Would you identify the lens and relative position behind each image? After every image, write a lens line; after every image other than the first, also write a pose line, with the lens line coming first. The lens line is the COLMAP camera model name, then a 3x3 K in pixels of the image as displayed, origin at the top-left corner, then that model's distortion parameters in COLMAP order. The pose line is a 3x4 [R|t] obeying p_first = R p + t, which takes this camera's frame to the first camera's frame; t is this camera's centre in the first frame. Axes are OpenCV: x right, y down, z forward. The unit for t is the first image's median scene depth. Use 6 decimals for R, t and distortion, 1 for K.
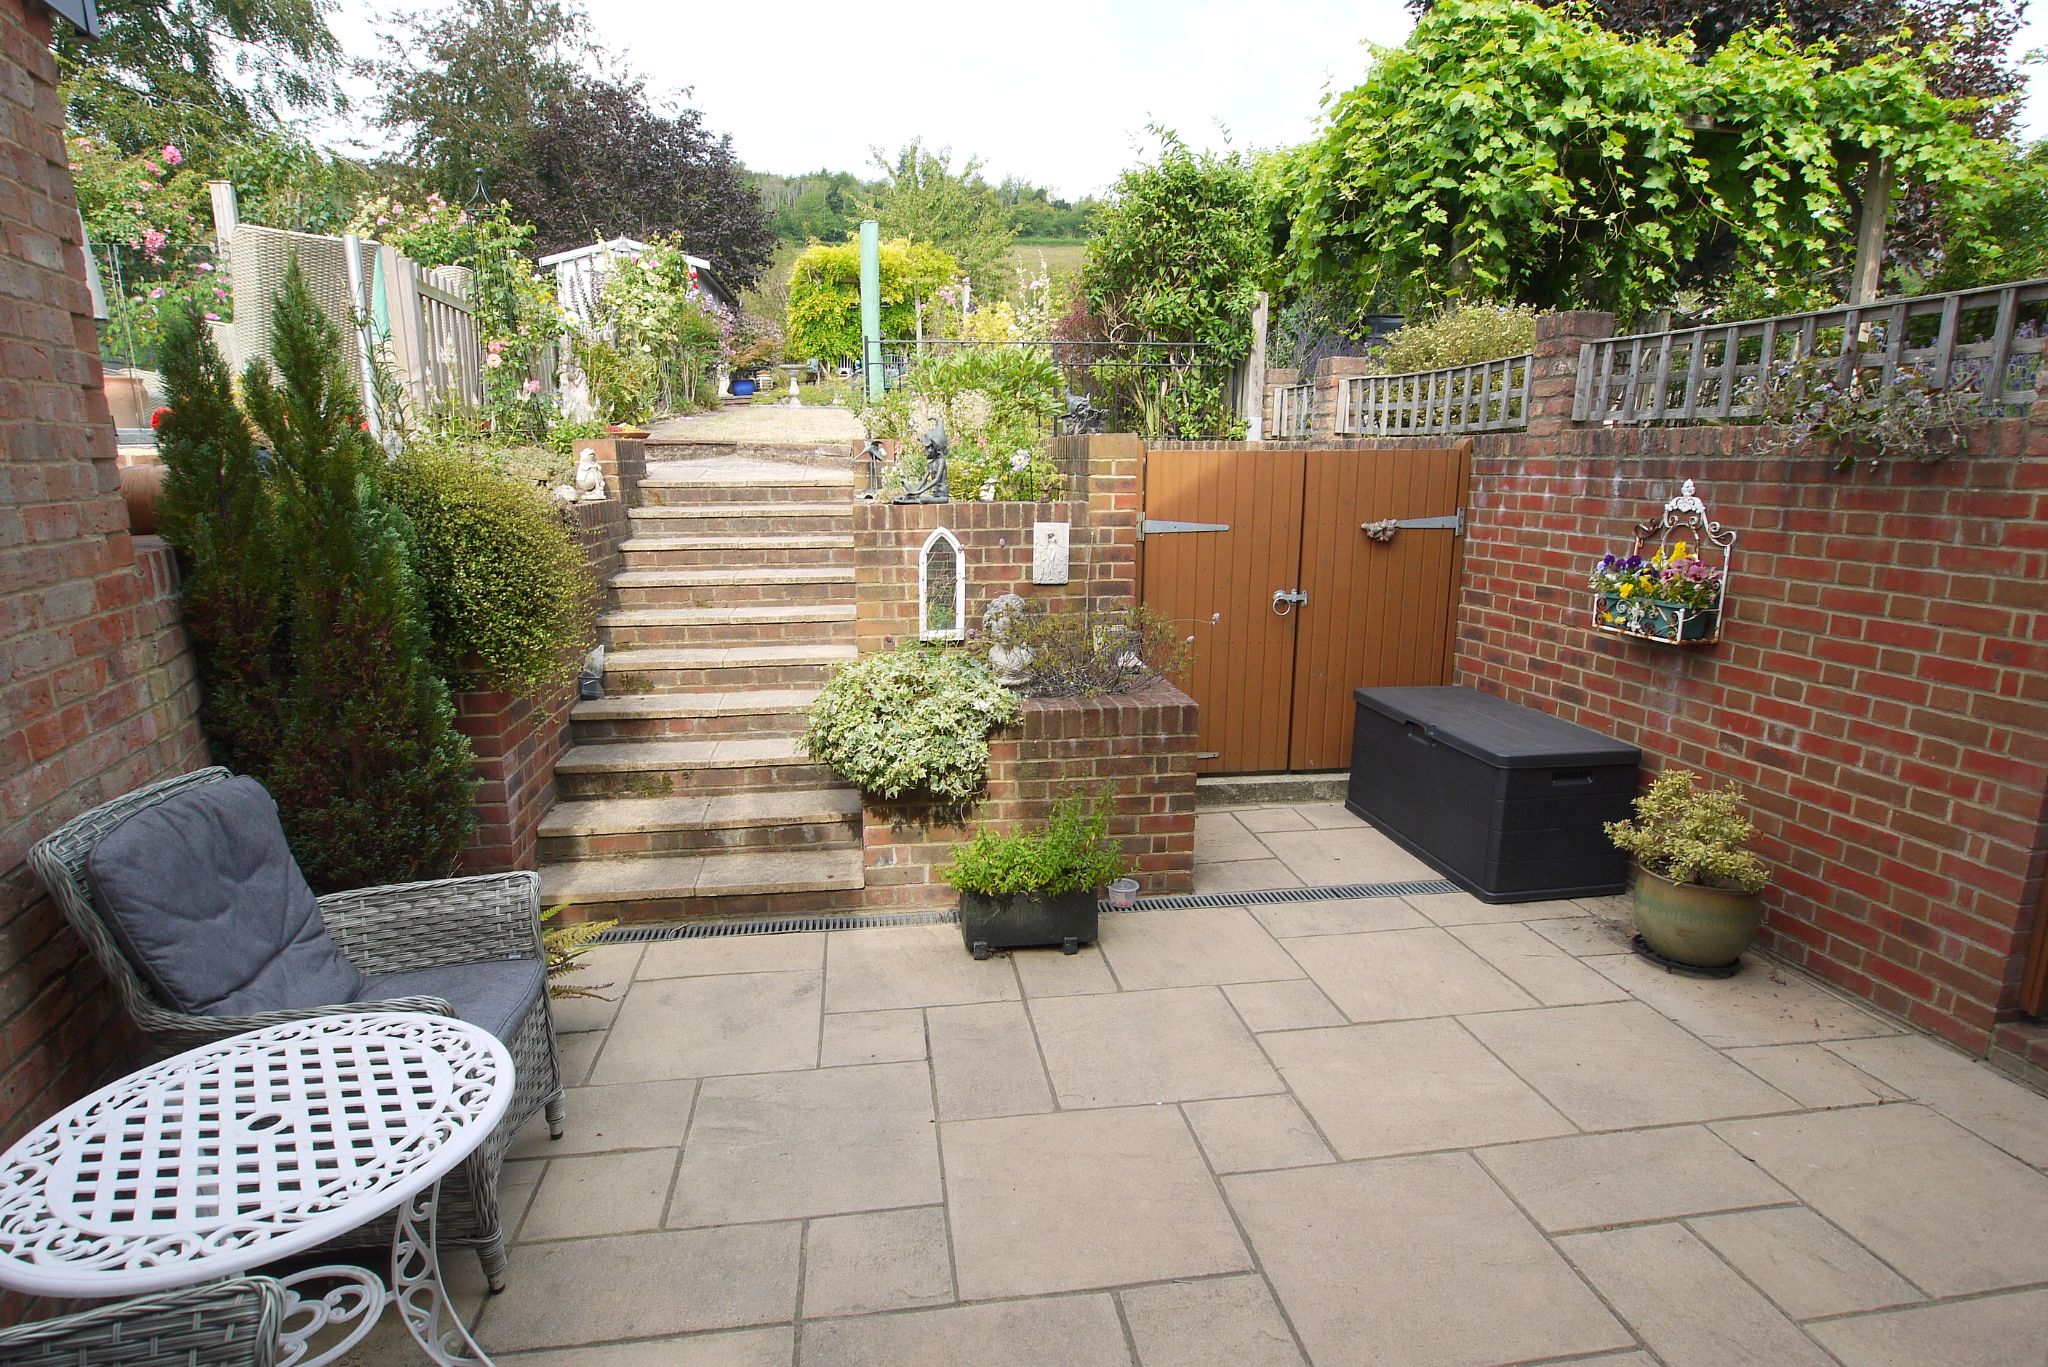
lens RADIAL K [[1084.9, 0, 1024.0], [0, 1084.9, 683.5], [0, 0, 1]] dist [-0.019825, -0.000229]
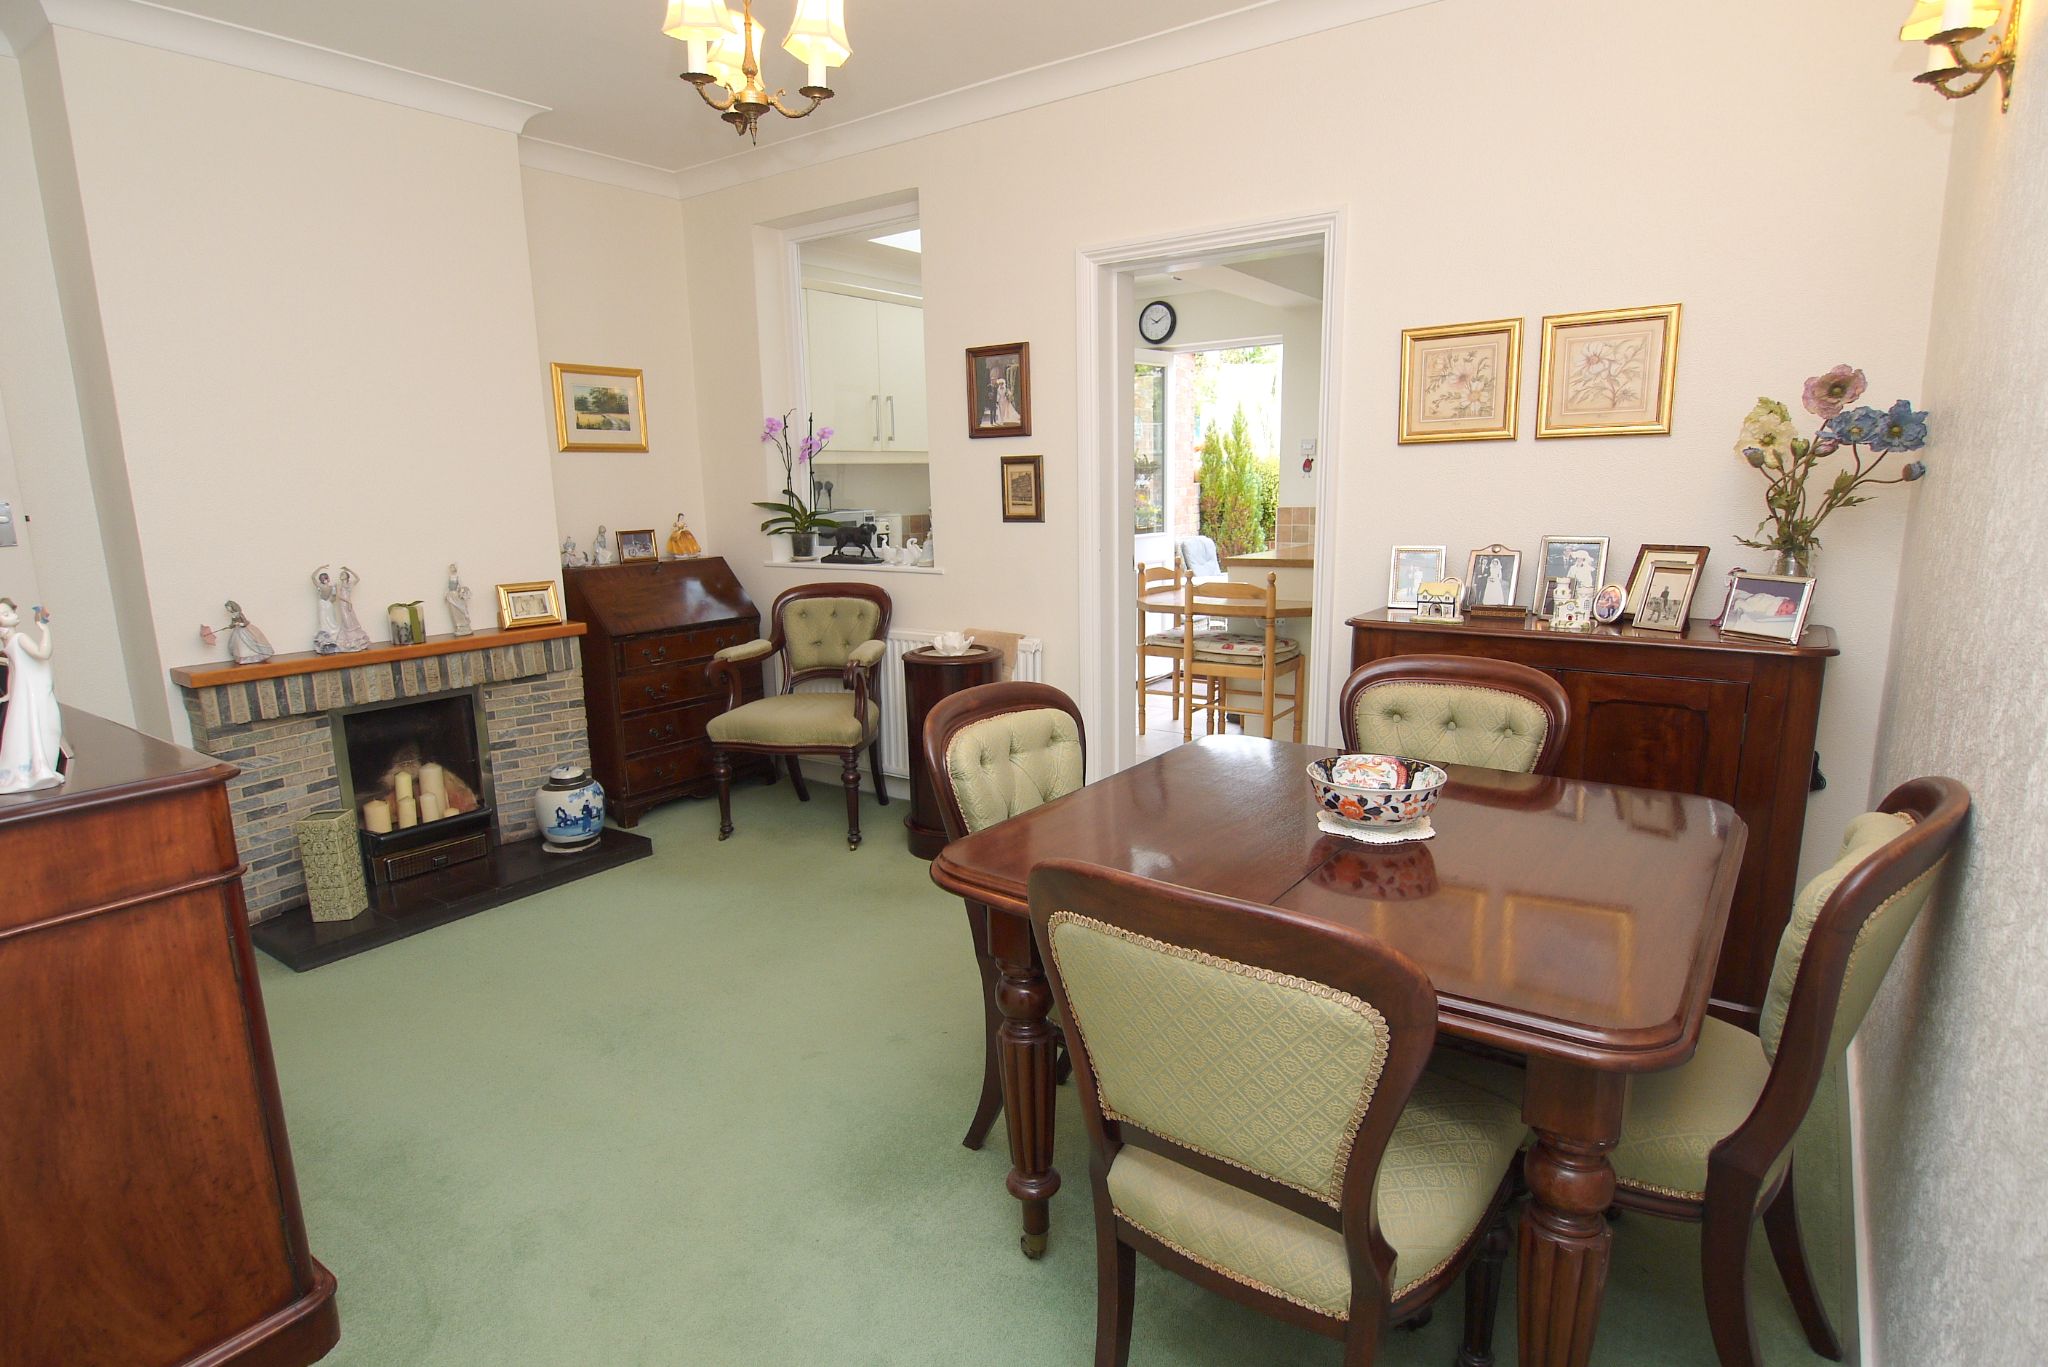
lens RADIAL K [[1084.9, 0, 1024.0], [0, 1084.9, 683.5], [0, 0, 1]] dist [-0.019825, -0.000229]
pose [[0.716804, 0.132706, -0.684530, 0.381620], [-0.131843, 0.989808, 0.053829, 0.116515], [0.684697, 0.051666, 0.726994, -0.564194]]
